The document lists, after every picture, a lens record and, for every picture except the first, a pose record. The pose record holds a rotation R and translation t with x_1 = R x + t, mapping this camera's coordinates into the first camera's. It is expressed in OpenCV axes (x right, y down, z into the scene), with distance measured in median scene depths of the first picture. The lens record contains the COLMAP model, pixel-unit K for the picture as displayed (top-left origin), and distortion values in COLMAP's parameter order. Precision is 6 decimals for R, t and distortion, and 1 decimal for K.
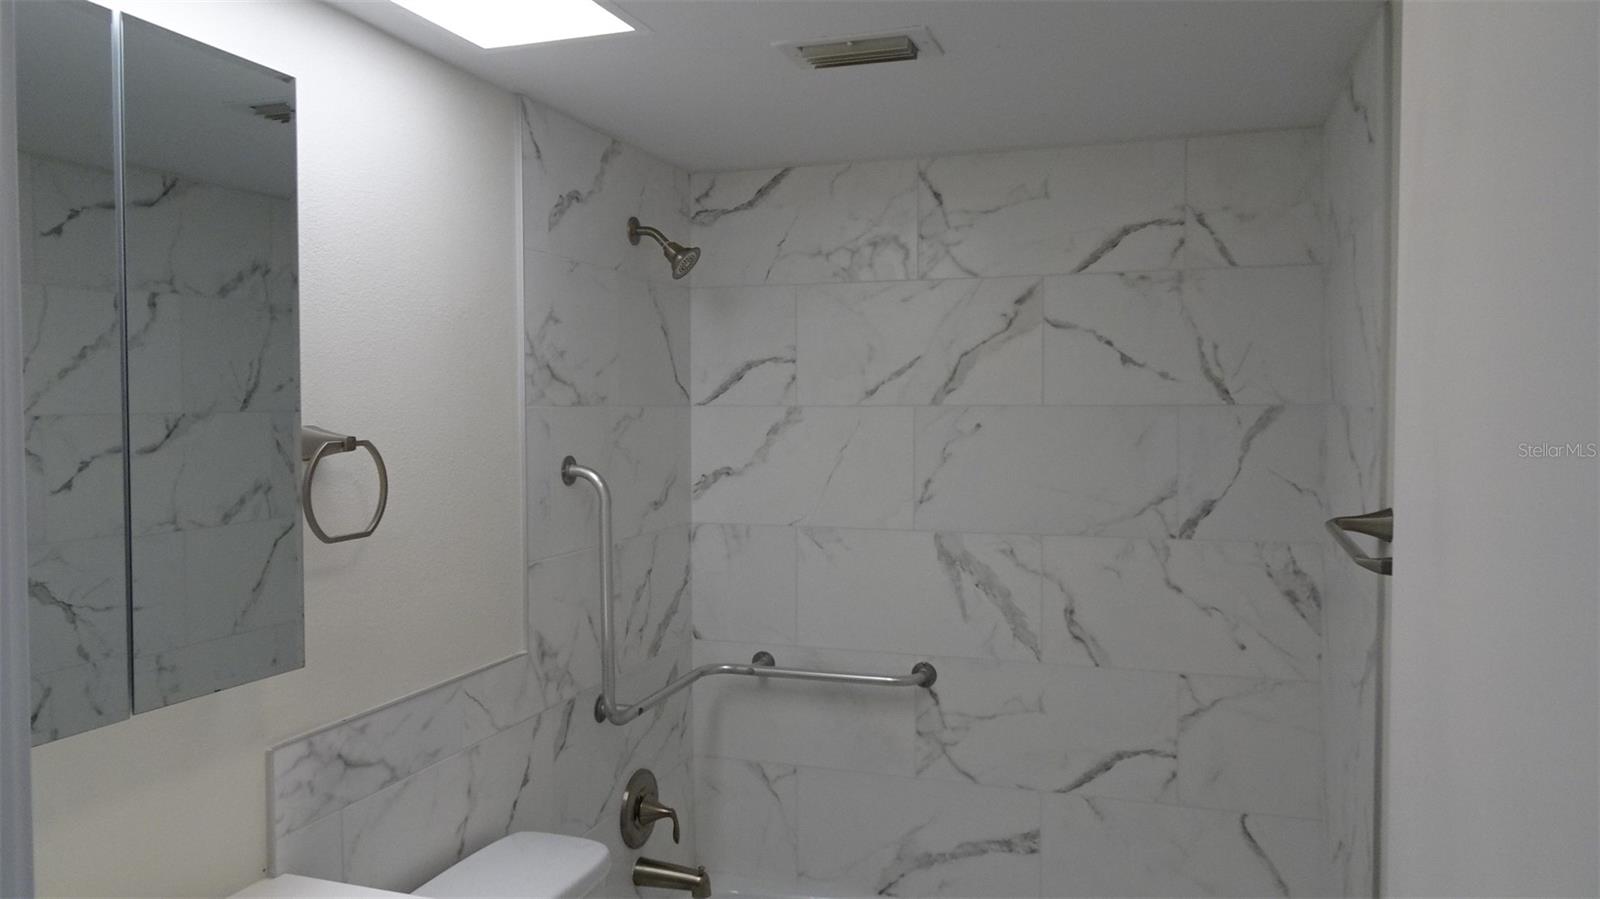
lens RADIAL K [[1148.4, 0, 809.0], [0, 1148.4, 442.5], [0, 0, 1]] dist [0.014227, 0.000630]
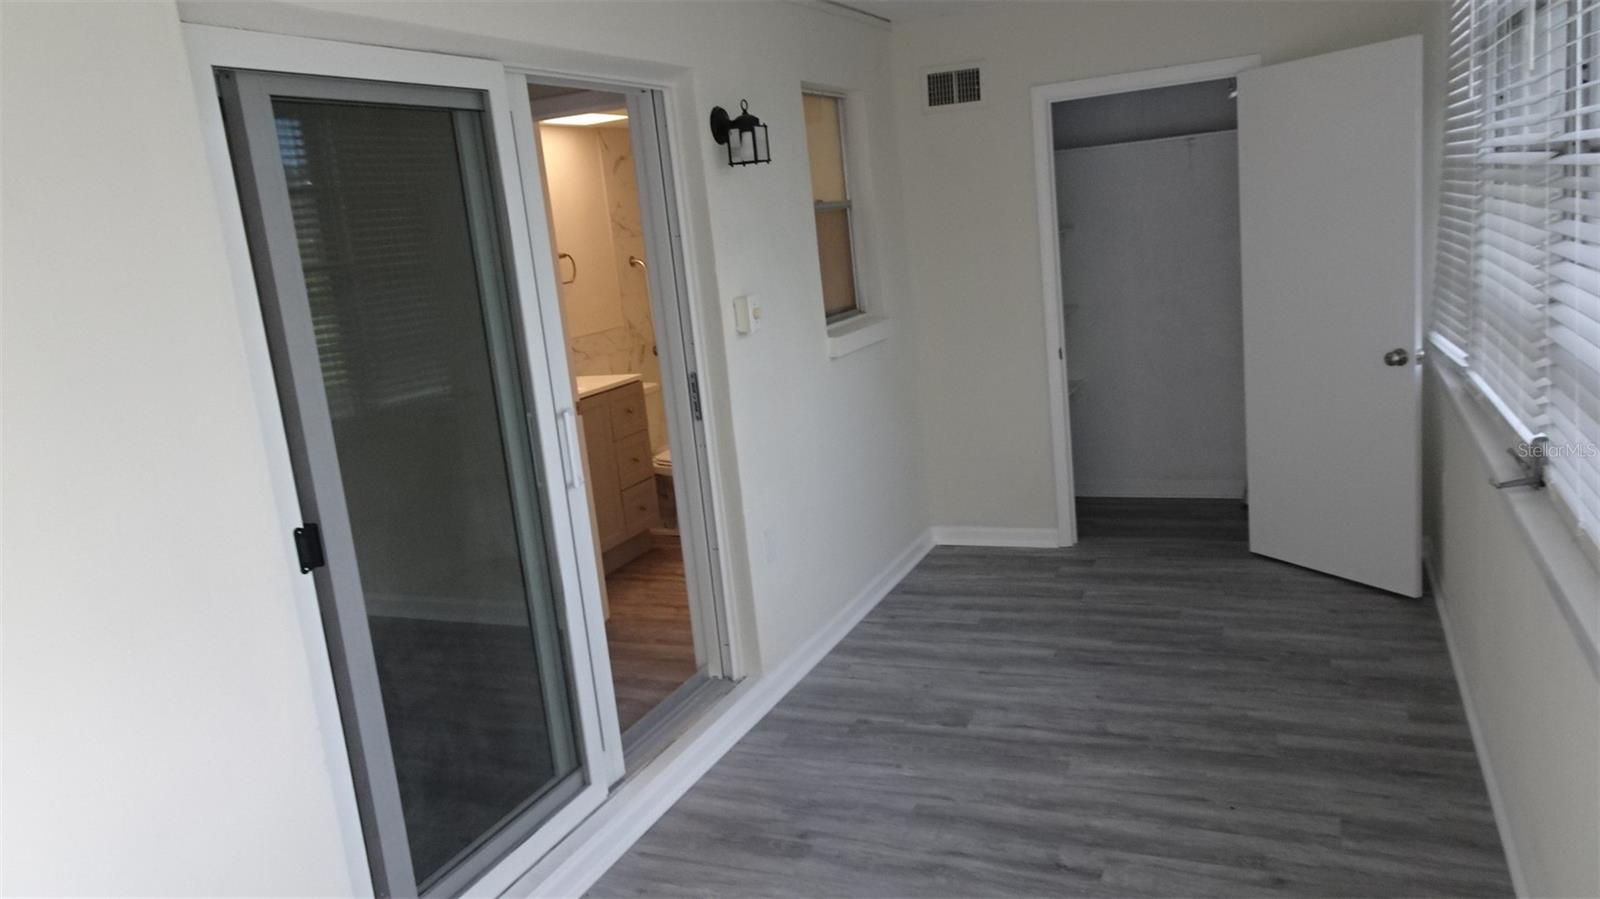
lens RADIAL K [[1148.4, 0, 802.1], [0, 1148.4, 444.6], [0, 0, 1]] dist [0.014227, 0.000630]
pose [[0.990788, -0.082110, -0.107686, 0.401275], [0.098905, 0.981941, 0.161272, 0.046067], [0.092499, -0.170437, 0.981017, -1.530763]]
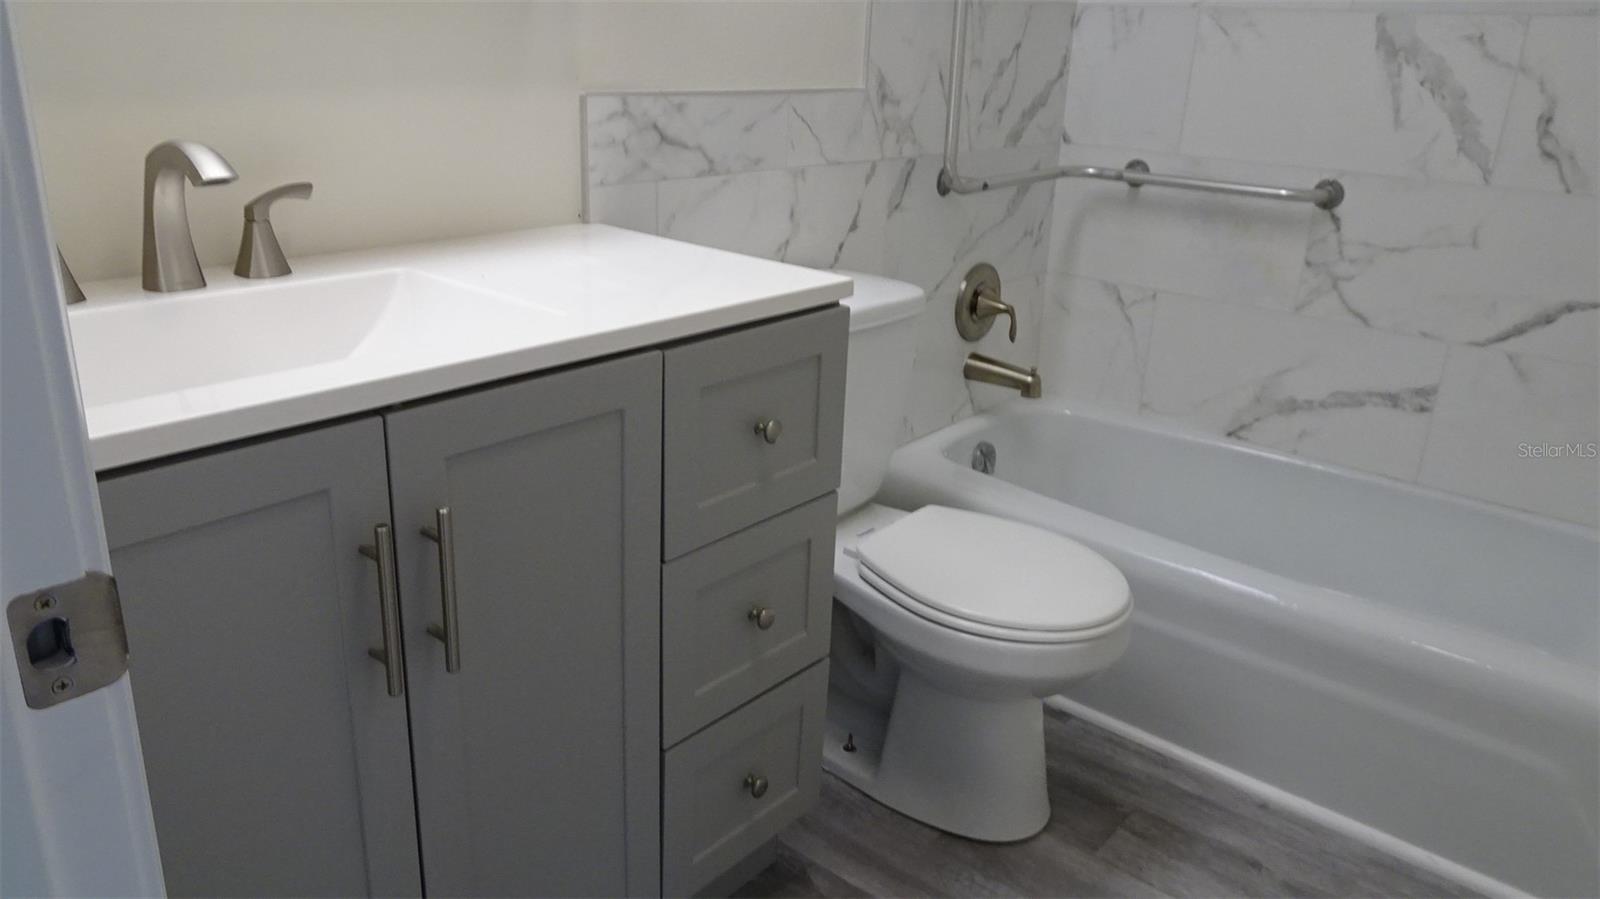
lens RADIAL K [[1148.4, 0, 808.5], [0, 1148.4, 441.9], [0, 0, 1]] dist [0.014227, 0.000630]
pose [[0.931851, 0.163016, -0.324159, 0.050717], [-0.058669, 0.949331, 0.308754, 0.141697], [0.358066, -0.268695, 0.894199, 0.062036]]
